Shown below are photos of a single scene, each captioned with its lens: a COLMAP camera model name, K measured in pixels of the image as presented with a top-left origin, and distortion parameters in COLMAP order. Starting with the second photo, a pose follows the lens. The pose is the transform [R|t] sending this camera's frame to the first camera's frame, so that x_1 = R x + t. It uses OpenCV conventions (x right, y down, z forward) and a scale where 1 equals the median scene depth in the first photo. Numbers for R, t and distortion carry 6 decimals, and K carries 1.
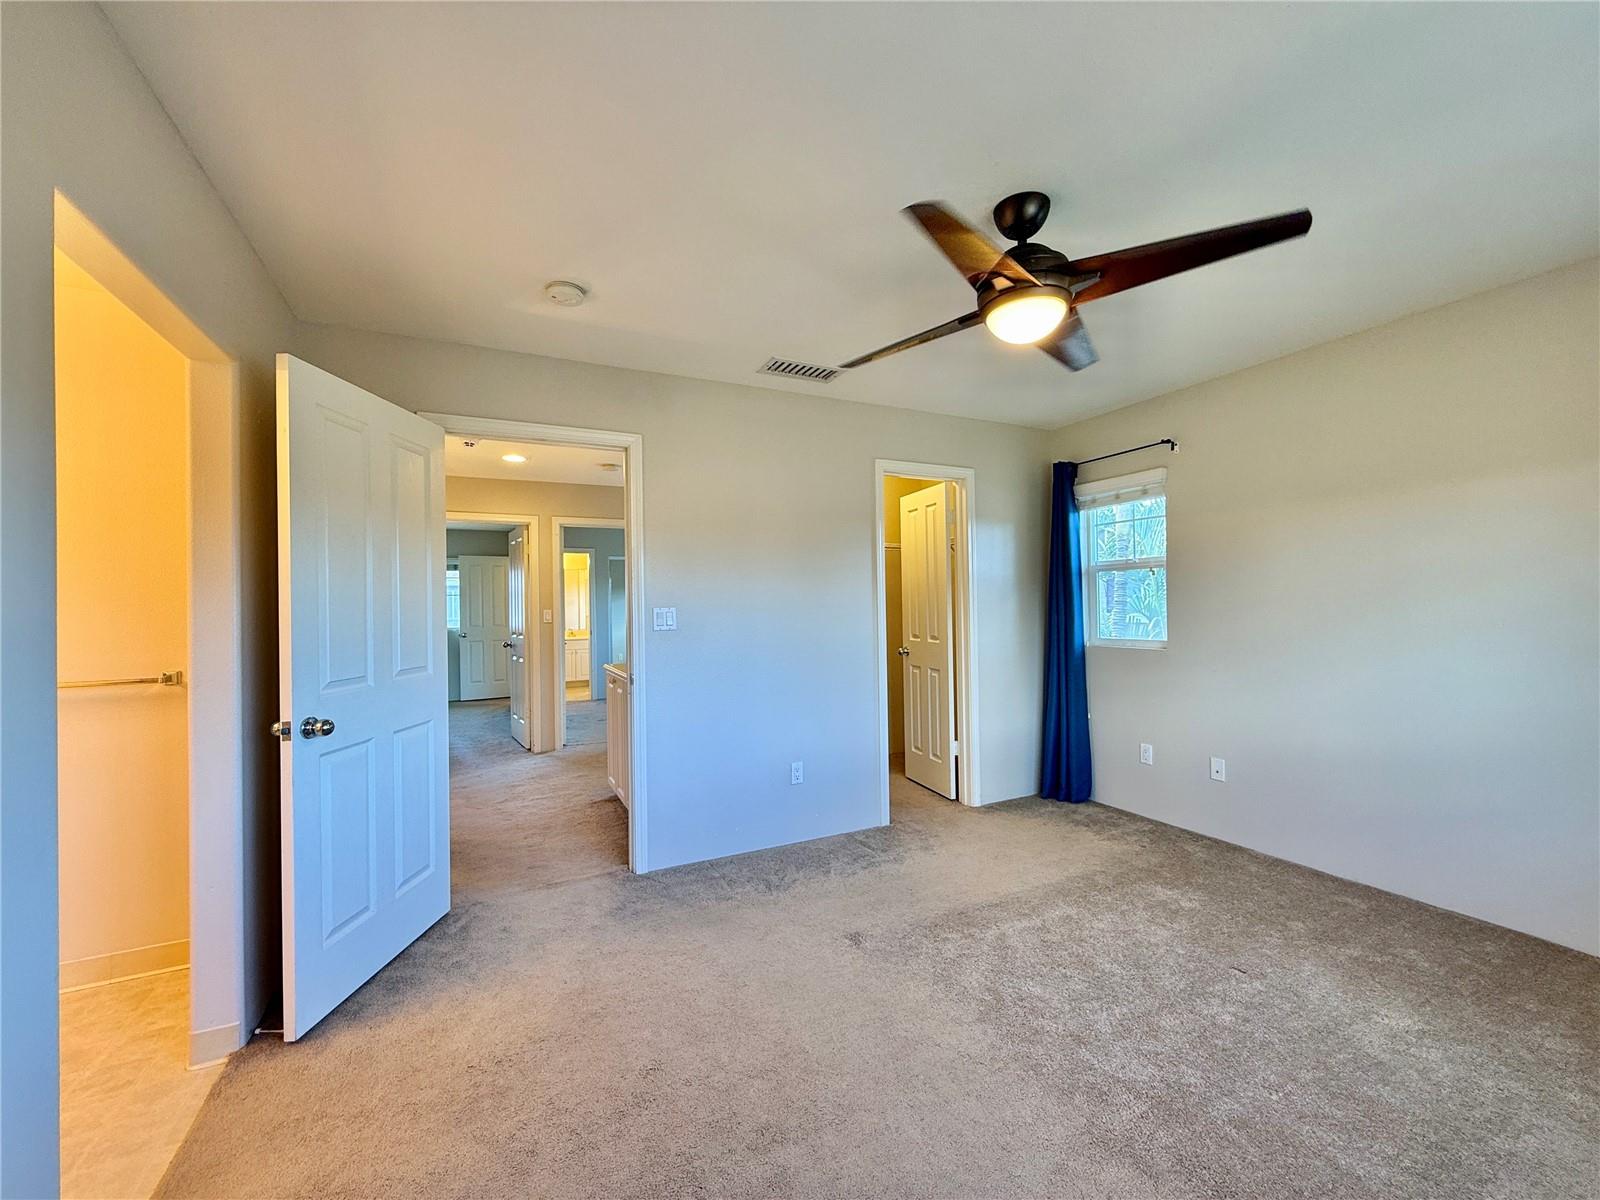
lens RADIAL K [[639.5, 0, 795.5], [0, 639.5, 600.6], [0, 0, 1]] dist [-0.001377, 0.000610]
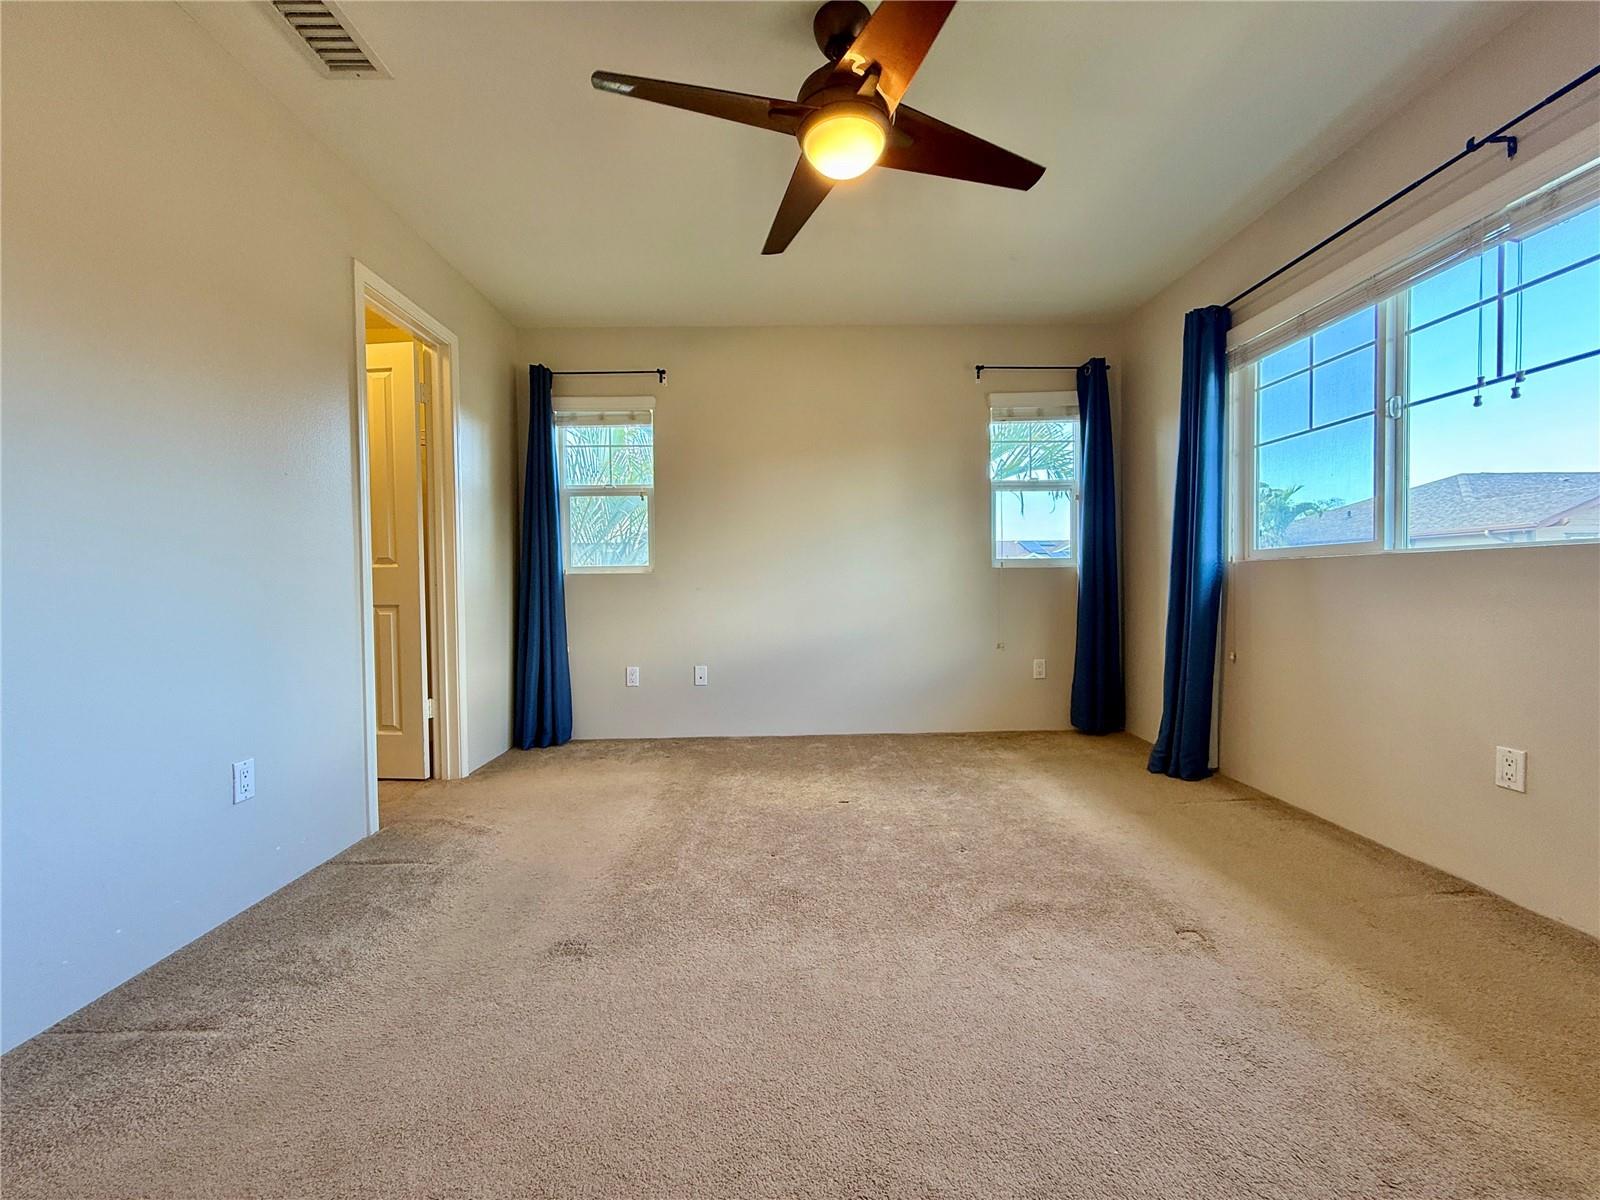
lens RADIAL K [[639.5, 0, 801.0], [0, 639.5, 603.5], [0, 0, 1]] dist [-0.001377, 0.000610]
pose [[0.424777, -0.020764, 0.905060, -0.257120], [-0.004958, 0.999669, 0.025262, 0.095325], [-0.905284, -0.015217, 0.424533, 0.321649]]
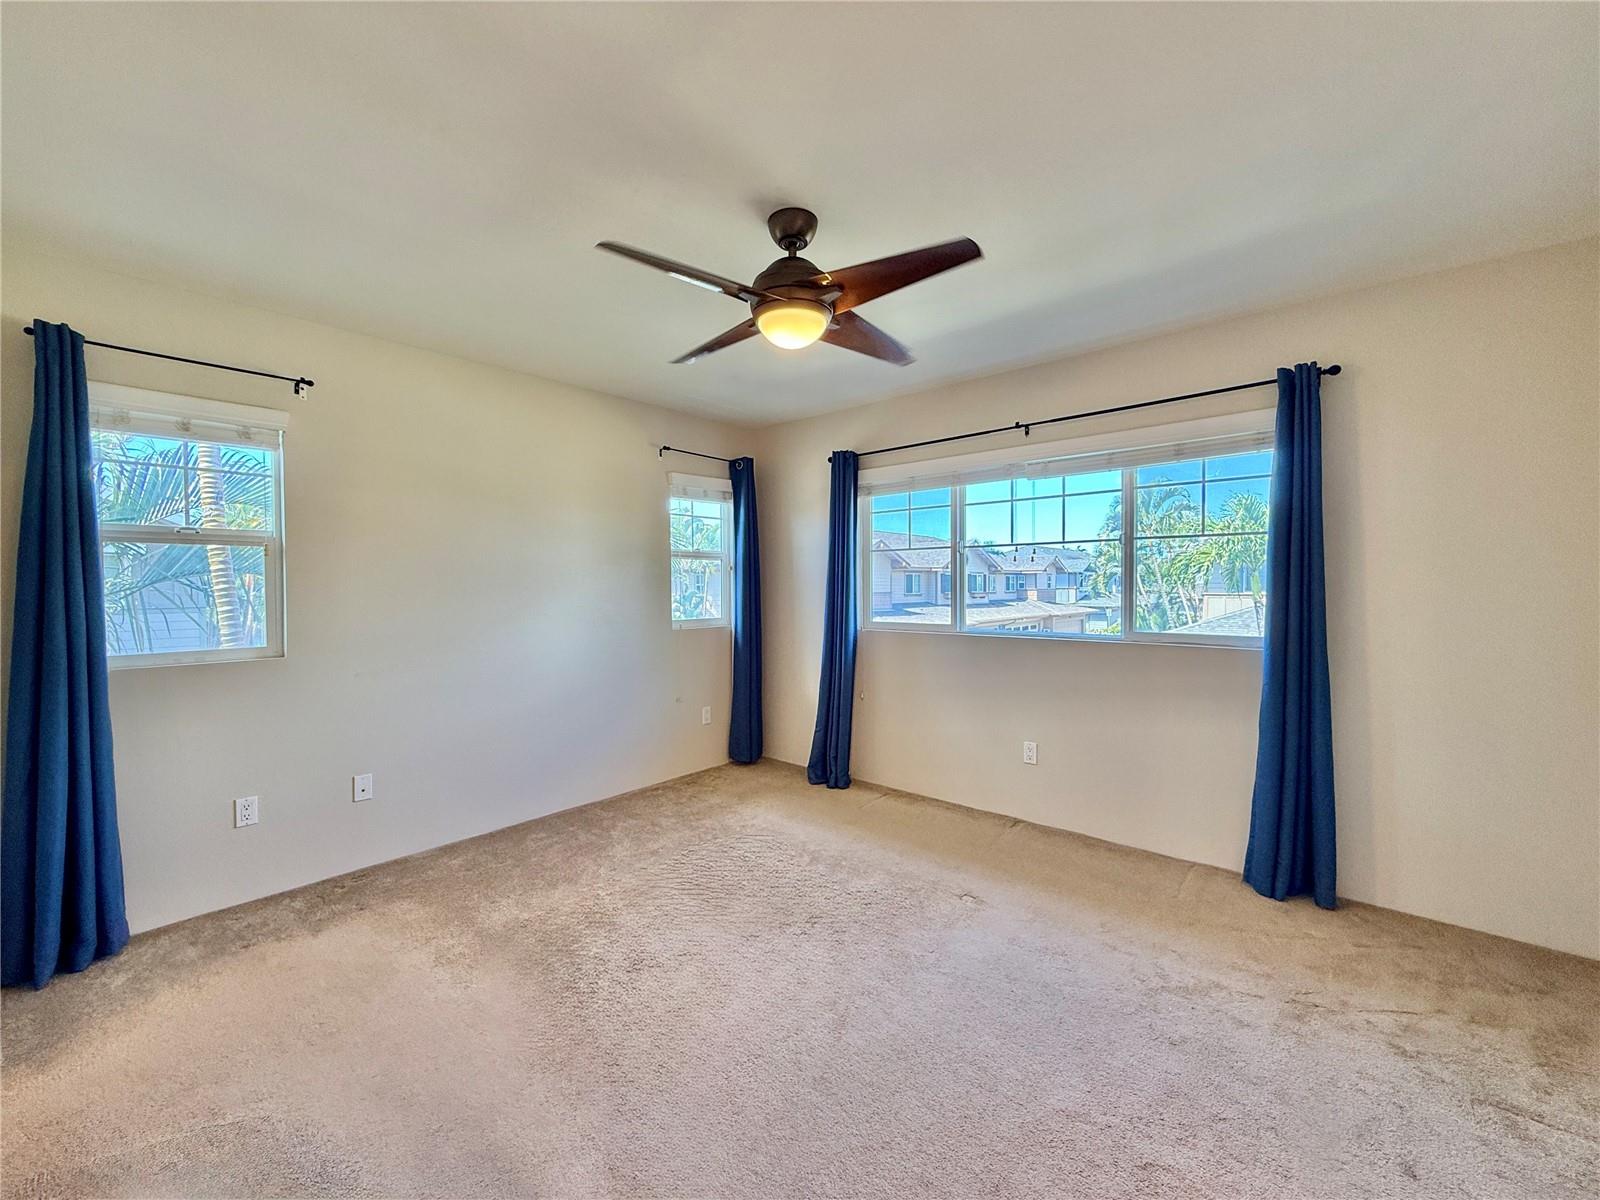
lens RADIAL K [[639.5, 0, 793.7], [0, 639.5, 602.1], [0, 0, 1]] dist [-0.001377, 0.000610]
pose [[-0.377887, -0.011199, 0.925784, -0.320436], [-0.001525, 0.999933, 0.011474, 0.002028], [-0.925851, 0.002924, -0.377879, 0.702125]]
